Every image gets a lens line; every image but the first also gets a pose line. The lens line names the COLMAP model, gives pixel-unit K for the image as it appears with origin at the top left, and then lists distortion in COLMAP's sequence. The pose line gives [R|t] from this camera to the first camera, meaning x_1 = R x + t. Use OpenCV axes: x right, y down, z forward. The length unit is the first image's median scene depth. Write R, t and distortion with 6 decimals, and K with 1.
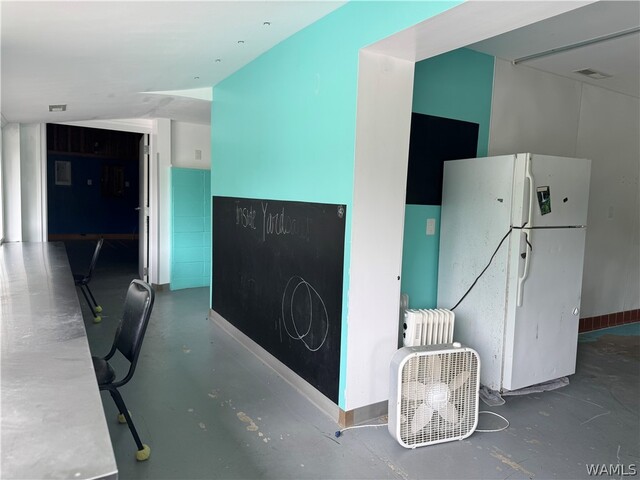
lens RADIAL K [[447.9, 0, 322.4], [0, 447.9, 242.0], [0, 0, 1]] dist [0.043307, -0.065089]
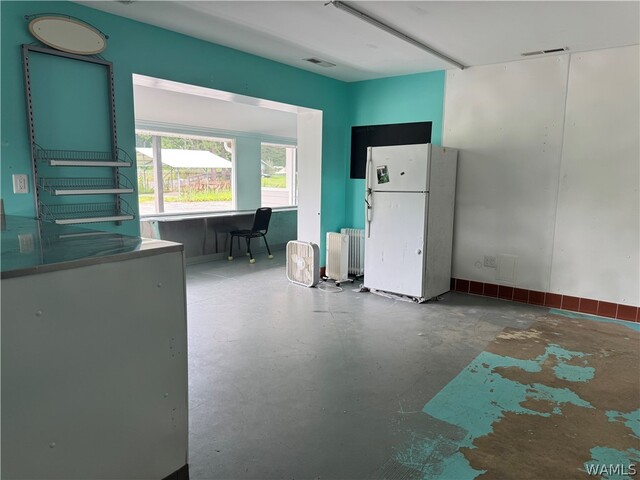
lens RADIAL K [[447.9, 0, 320.3], [0, 447.9, 240.3], [0, 0, 1]] dist [0.043307, -0.065089]
pose [[0.352287, 0.097685, -0.930780, 1.913590], [-0.080410, 0.994020, 0.073887, 0.041937], [0.932431, 0.048814, 0.358035, 0.218347]]
